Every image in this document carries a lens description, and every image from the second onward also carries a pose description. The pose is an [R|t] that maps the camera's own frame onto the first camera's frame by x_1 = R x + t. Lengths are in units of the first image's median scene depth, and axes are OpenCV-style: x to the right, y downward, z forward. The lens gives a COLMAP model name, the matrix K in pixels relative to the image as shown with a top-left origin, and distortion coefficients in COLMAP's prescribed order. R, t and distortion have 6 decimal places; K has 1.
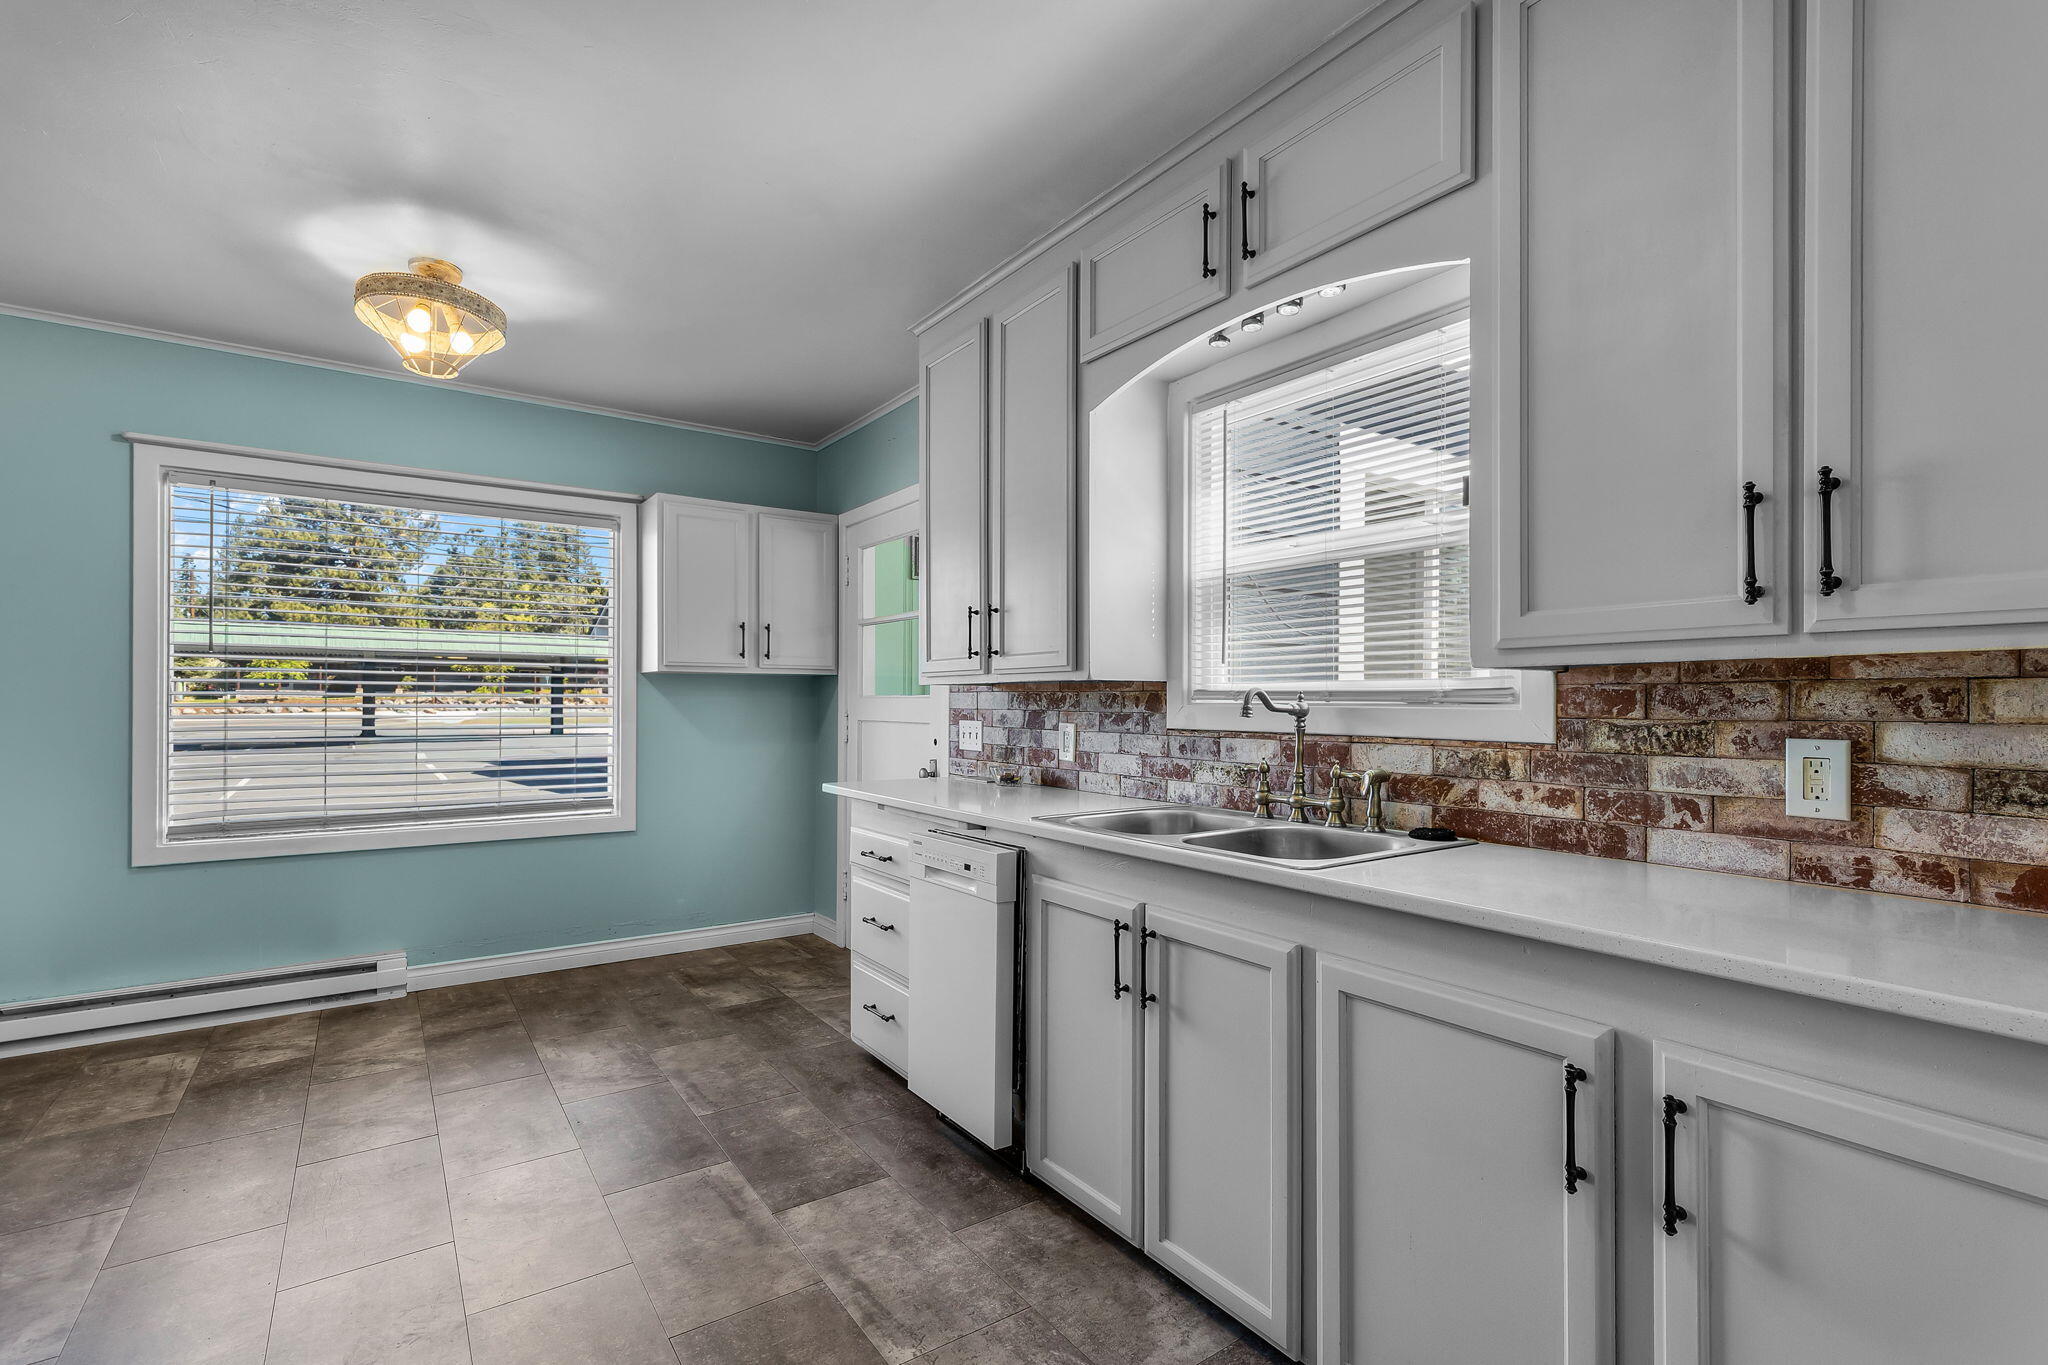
lens RADIAL K [[934.4, 0, 1018.2], [0, 934.4, 701.4], [0, 0, 1]] dist [0.010035, -0.002397]
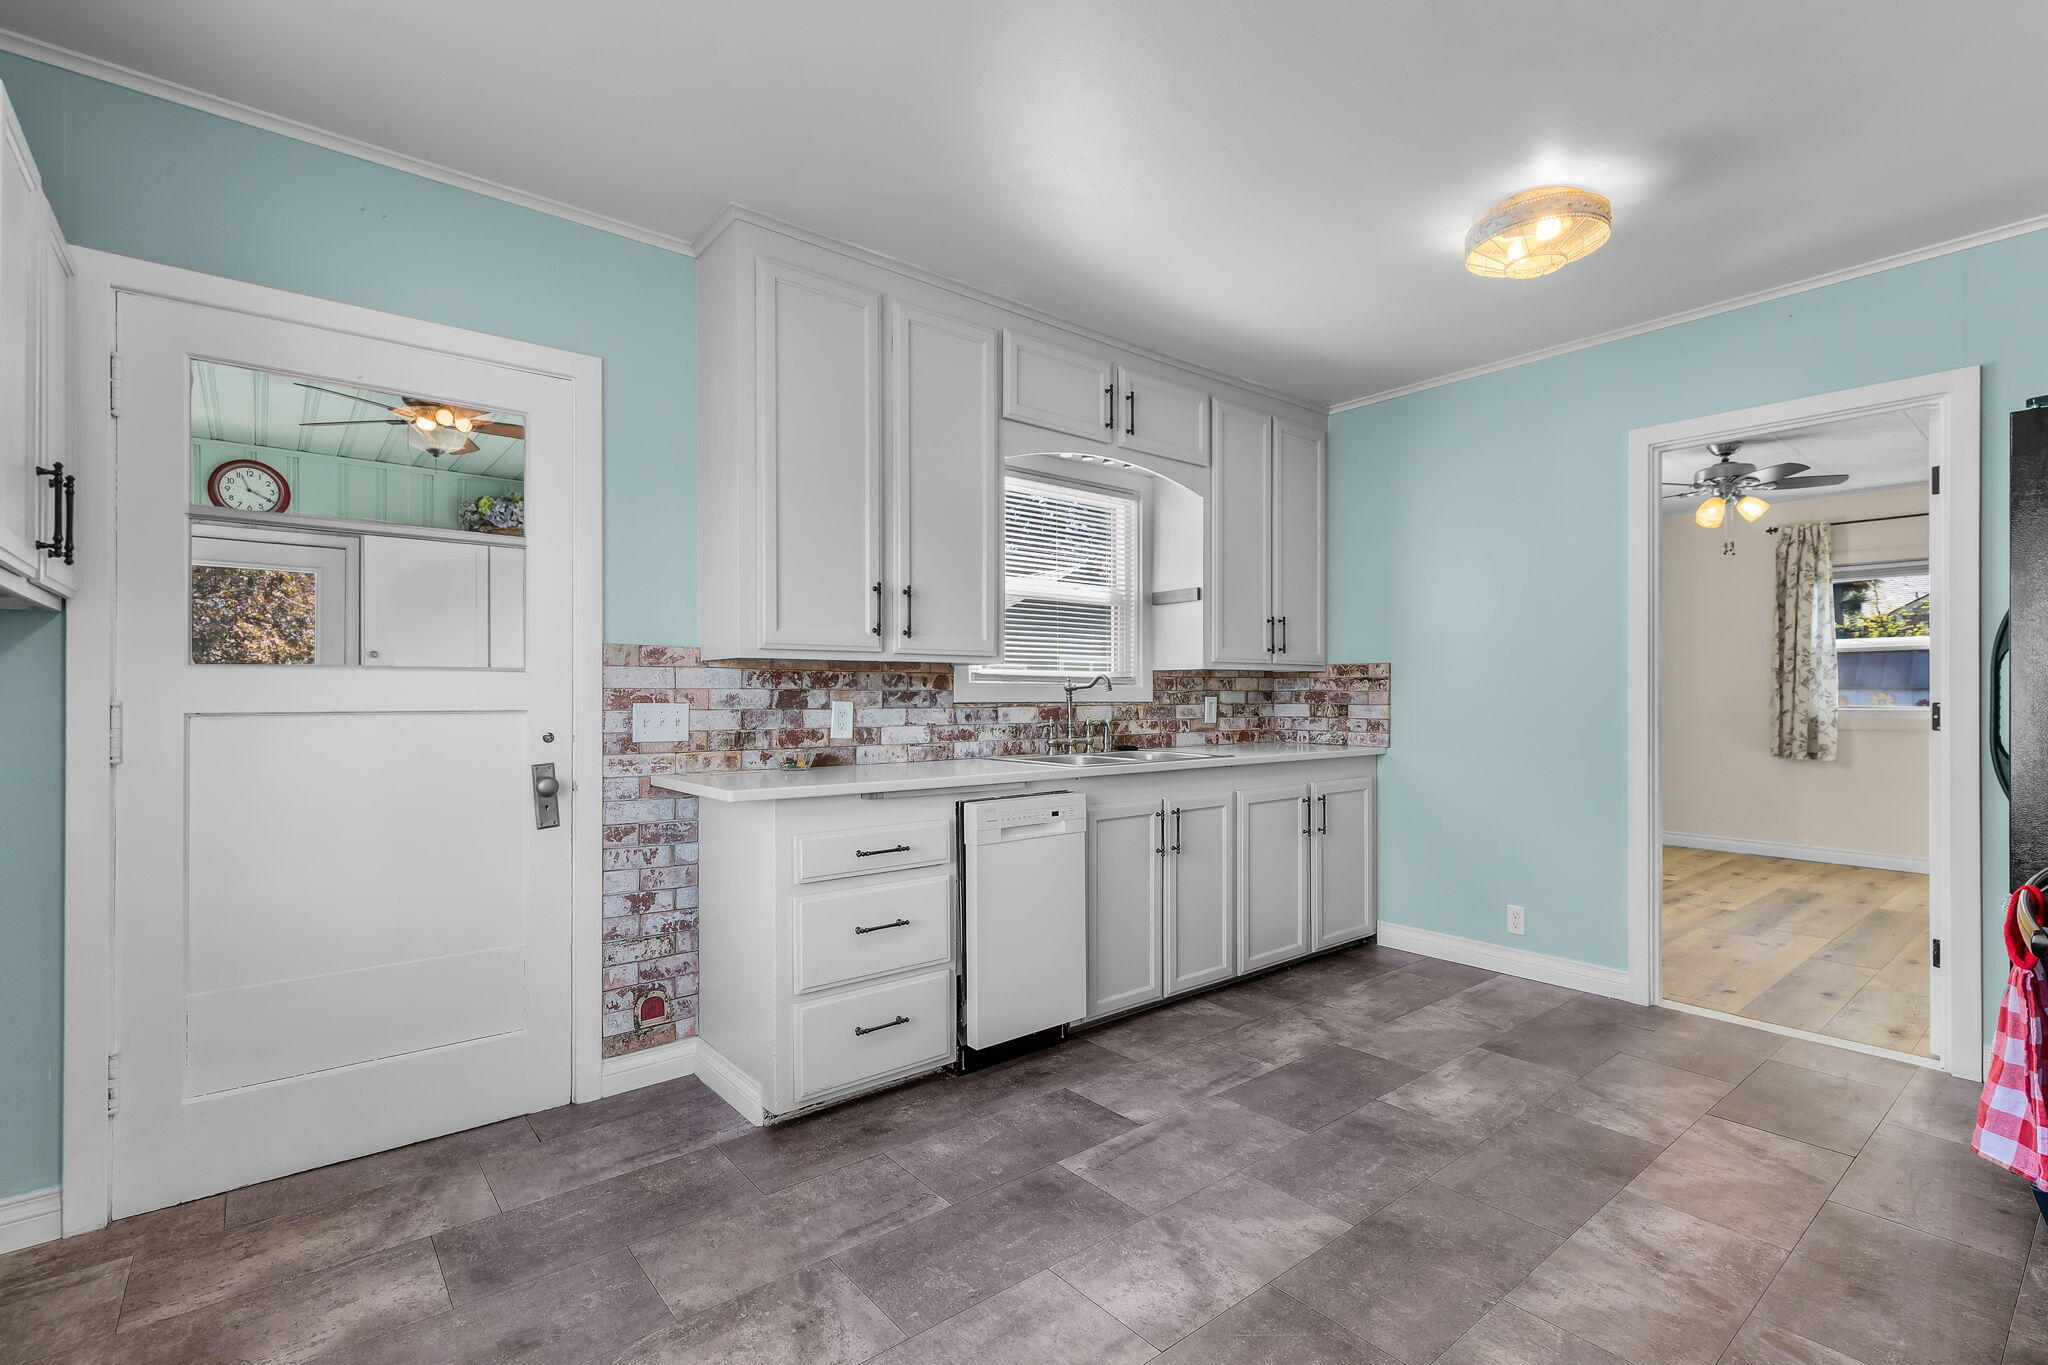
lens RADIAL K [[934.4, 0, 1024.3], [0, 934.4, 690.7], [0, 0, 1]] dist [0.010035, -0.002397]
pose [[-0.084669, 0.000608, 0.996409, -1.288104], [-0.001543, 0.999999, -0.000741, 0.015221], [-0.996408, -0.001600, -0.084668, 1.149951]]
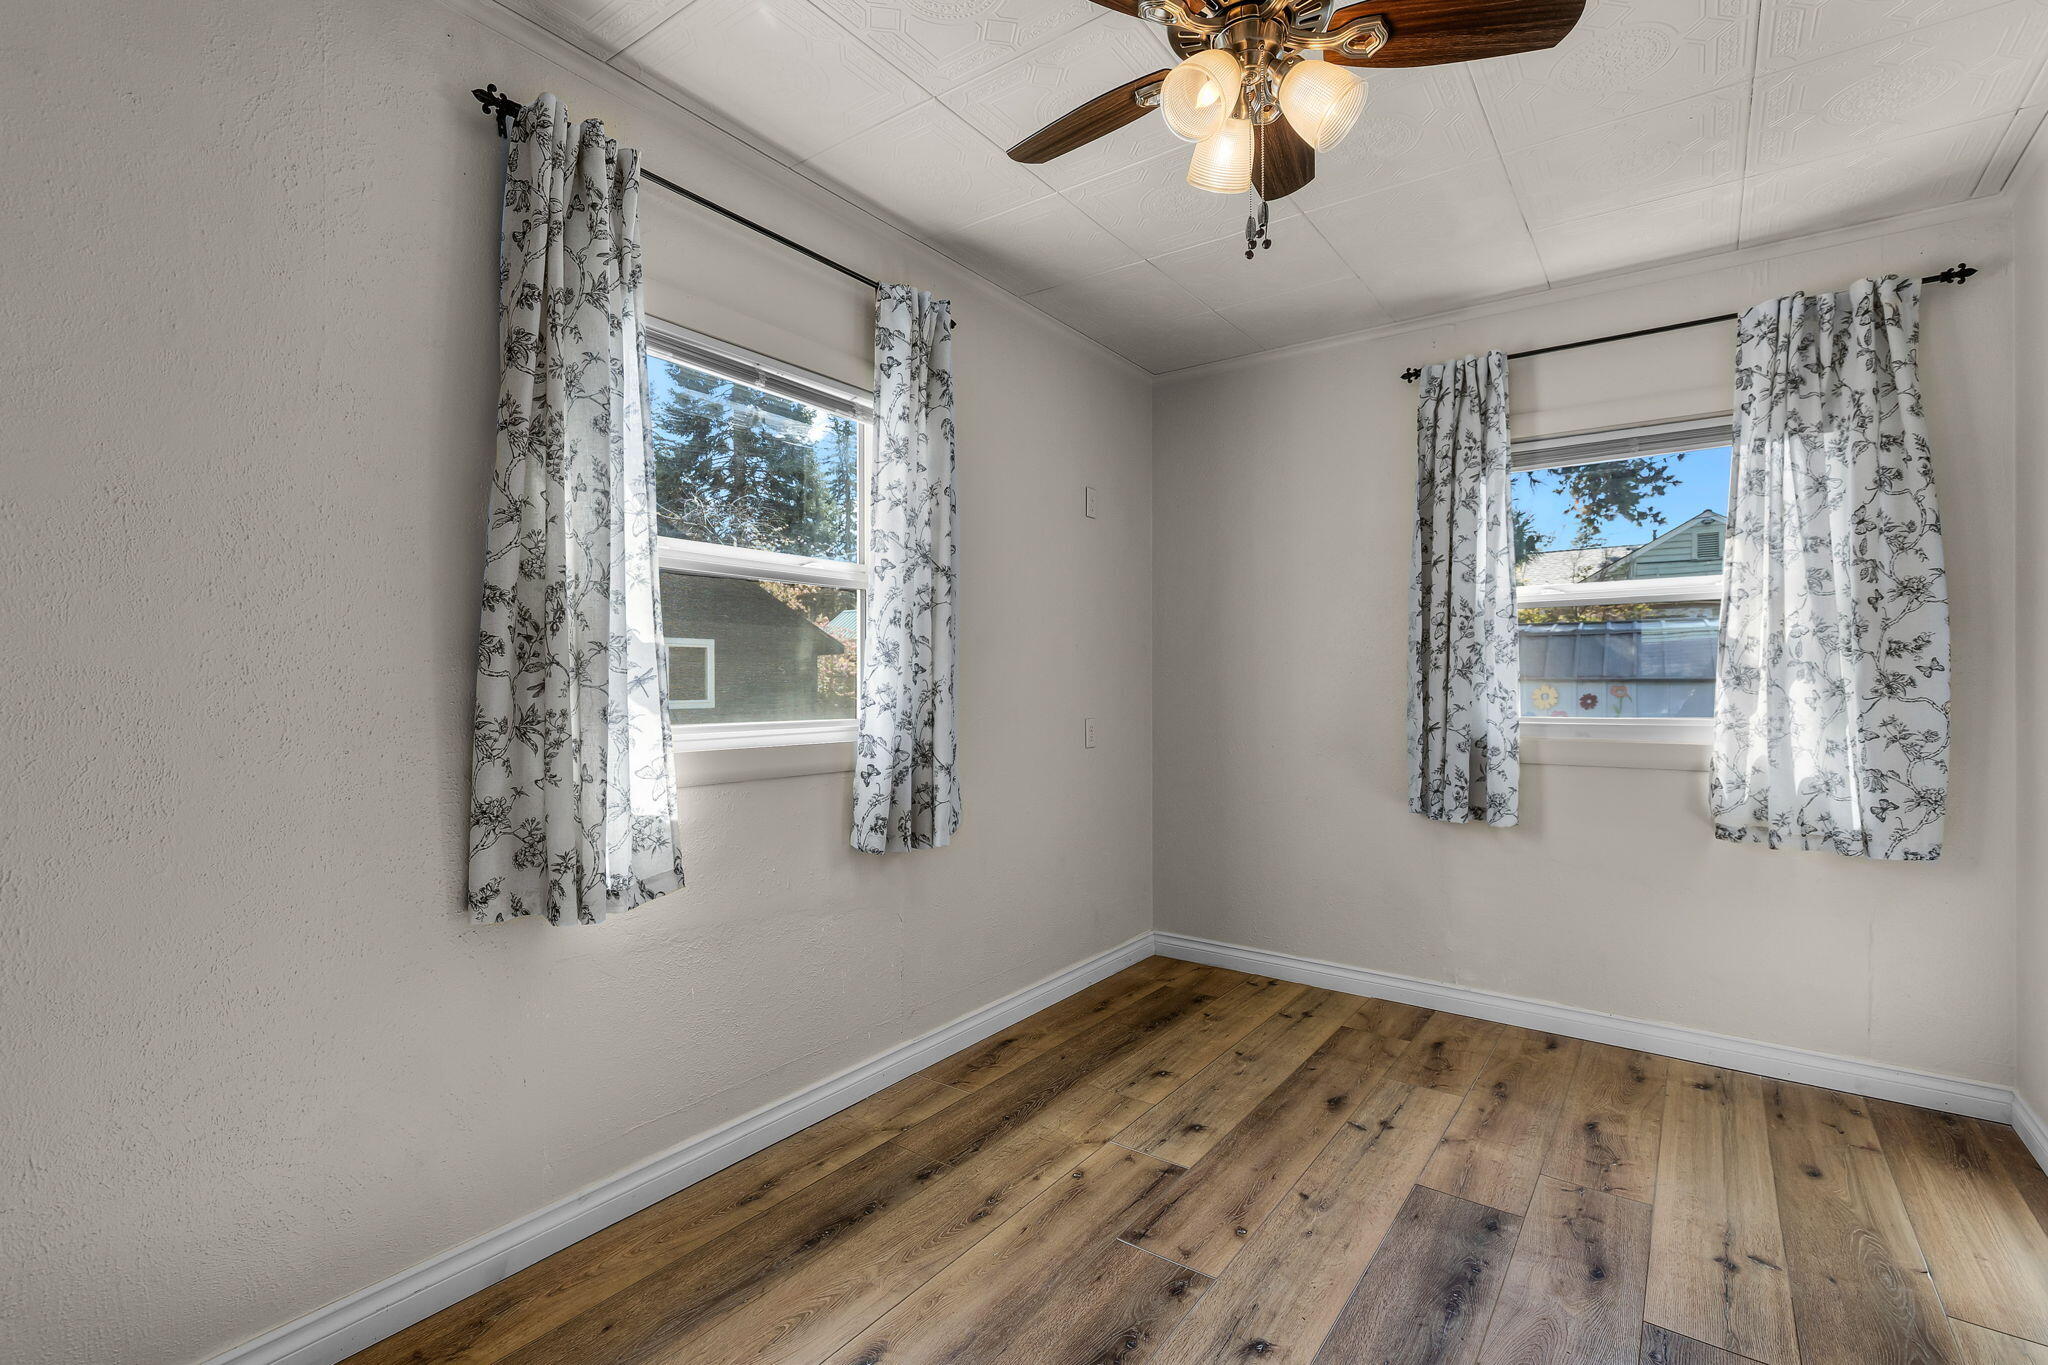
lens RADIAL K [[934.4, 0, 1022.8], [0, 934.4, 681.6], [0, 0, 1]] dist [0.010035, -0.002397]
pose [[-0.331117, -0.000136, 0.943590, 0.159704], [-0.000709, 1.000000, -0.000105, 0.003116], [-0.943589, -0.000704, -0.331117, -0.274598]]
